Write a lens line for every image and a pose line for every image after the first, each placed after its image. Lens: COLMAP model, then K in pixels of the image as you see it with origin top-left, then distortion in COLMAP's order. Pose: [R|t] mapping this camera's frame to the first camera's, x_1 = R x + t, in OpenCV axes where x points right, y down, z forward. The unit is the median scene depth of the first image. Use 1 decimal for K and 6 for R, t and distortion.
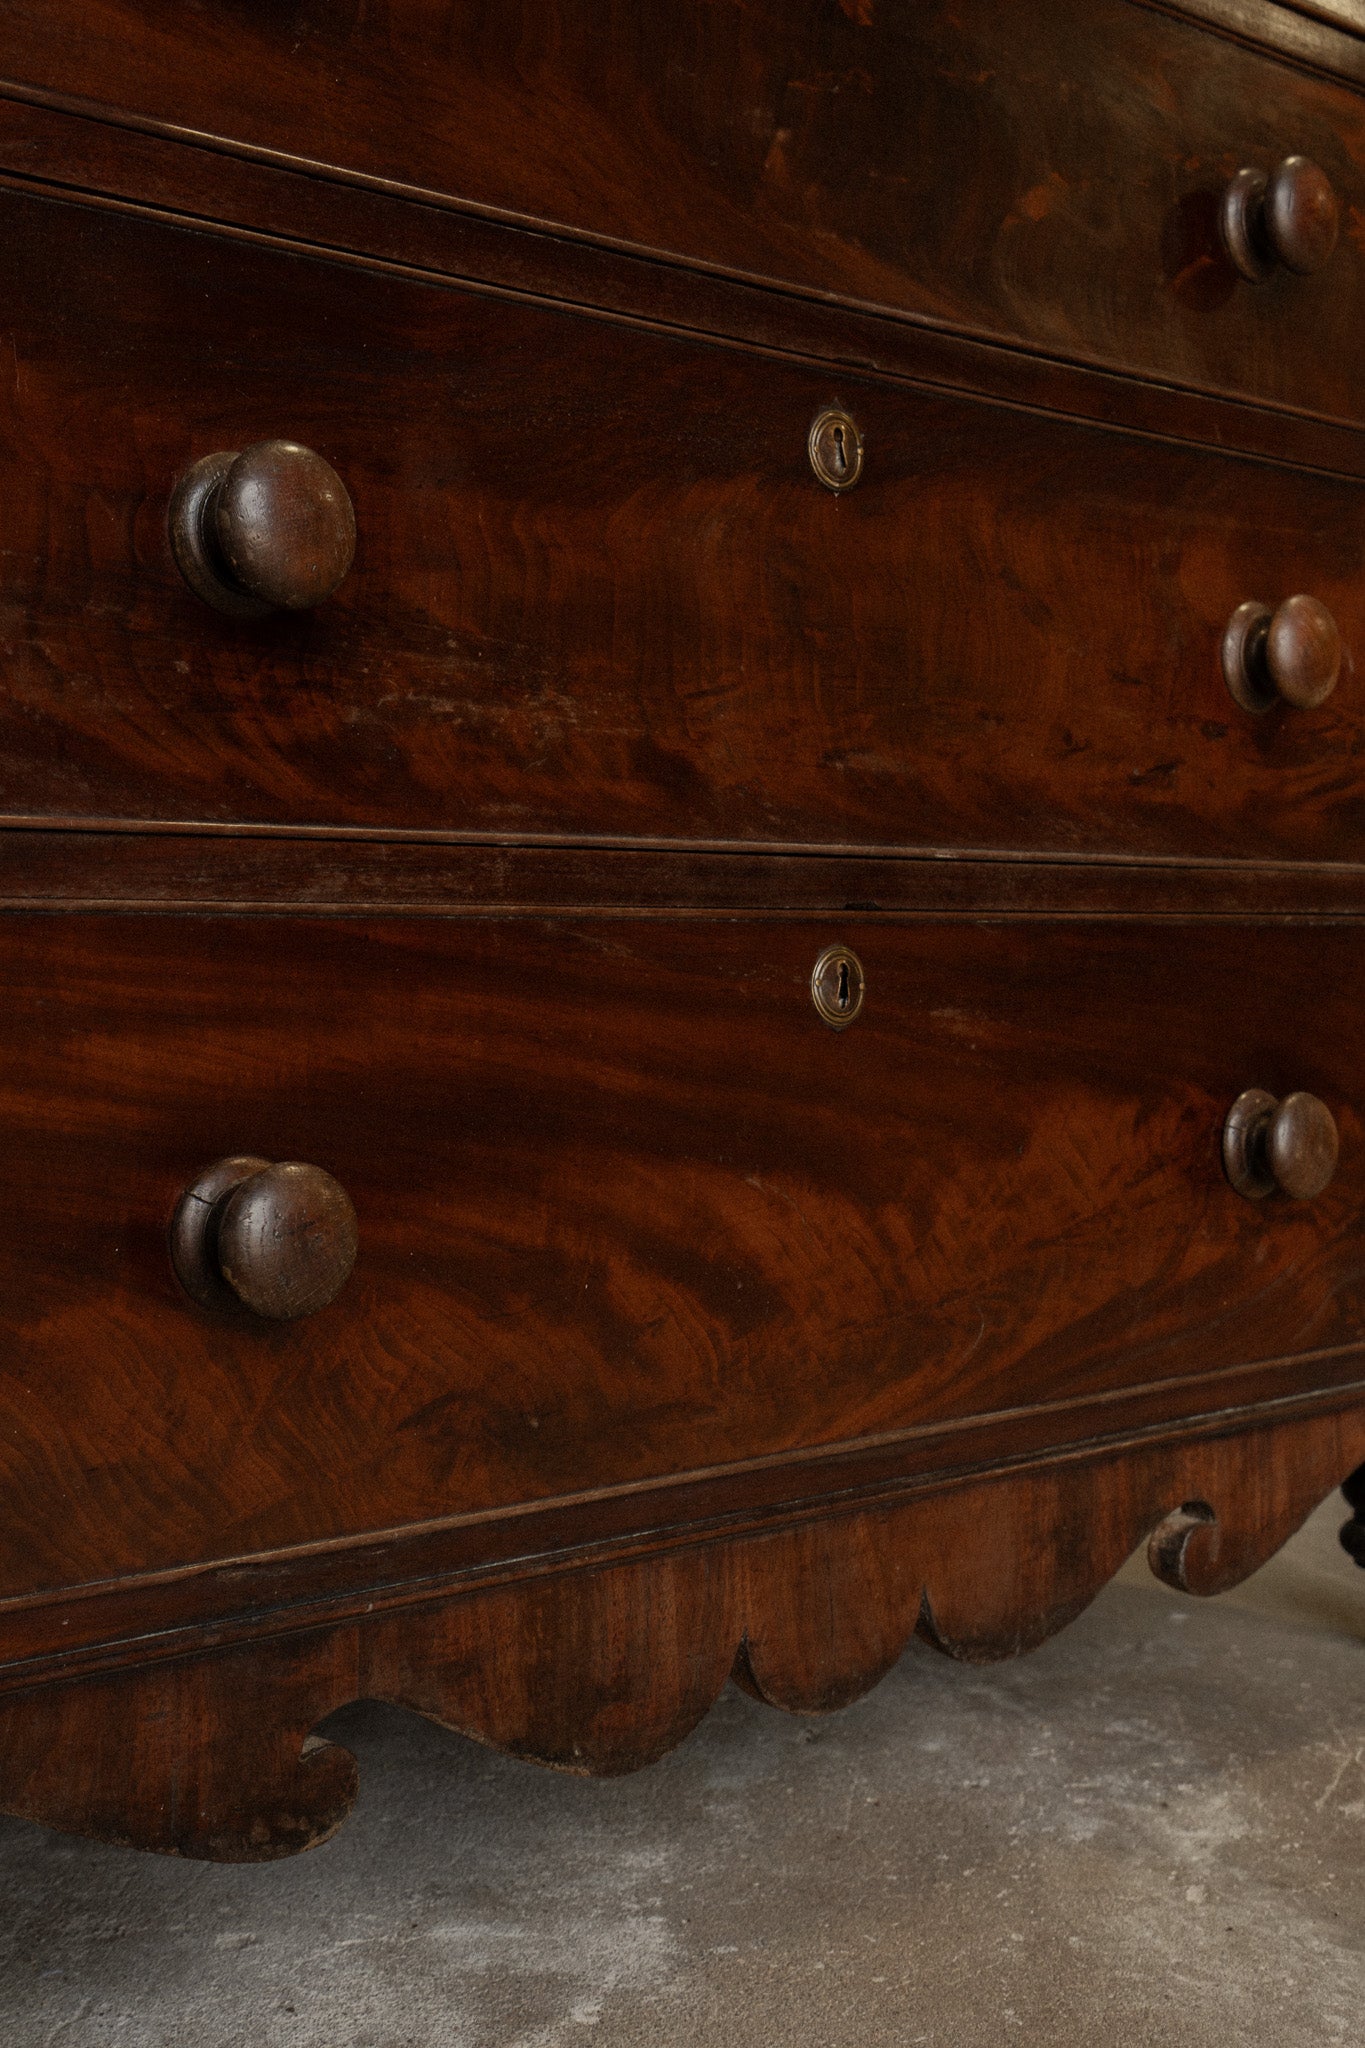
lens RADIAL K [[2654.9, 0, 679.1], [0, 2654.9, 1068.4], [0, 0, 1]] dist [-0.000133, -0.011111]
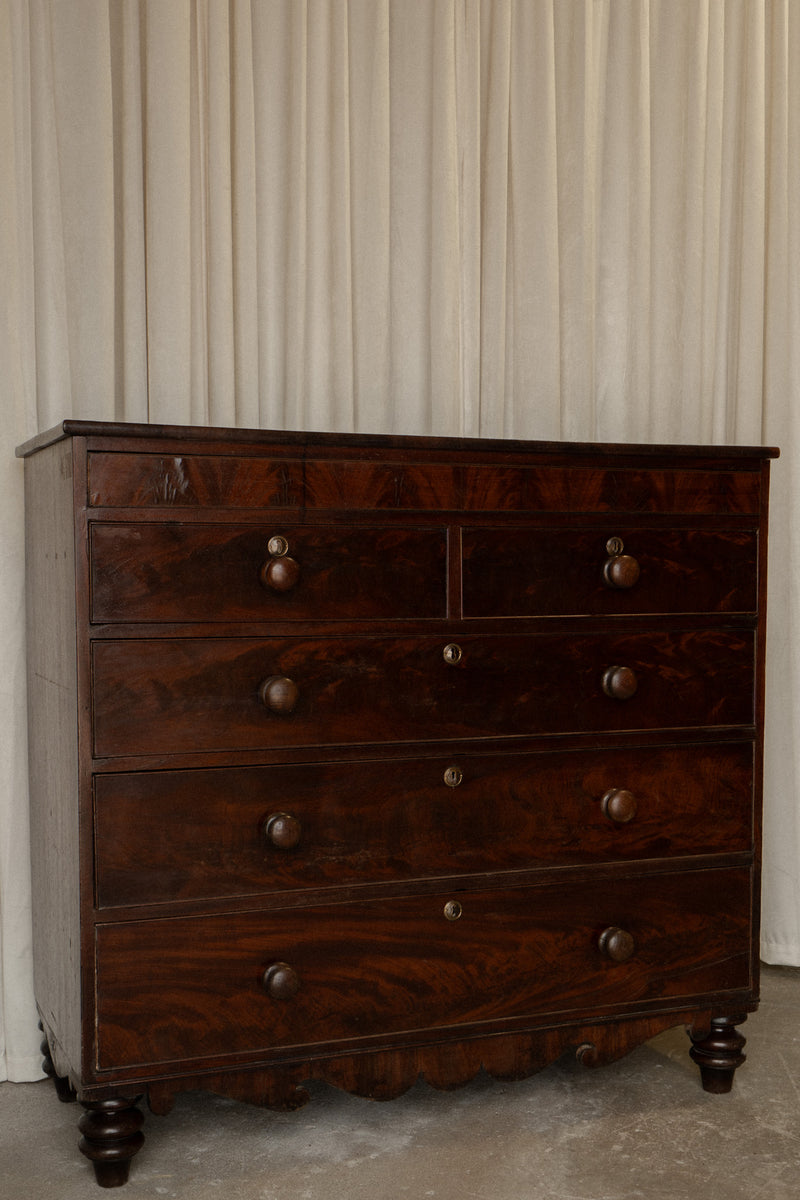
lens RADIAL K [[1435.9, 0, 398.3], [0, 1435.9, 715.5], [0, 0, 1]] dist [0.011747, -0.016330]
pose [[0.929560, 0.034831, -0.367021, 0.793780], [-0.016849, 0.998500, 0.052087, -0.450875], [0.368285, -0.042234, 0.928753, -1.049292]]
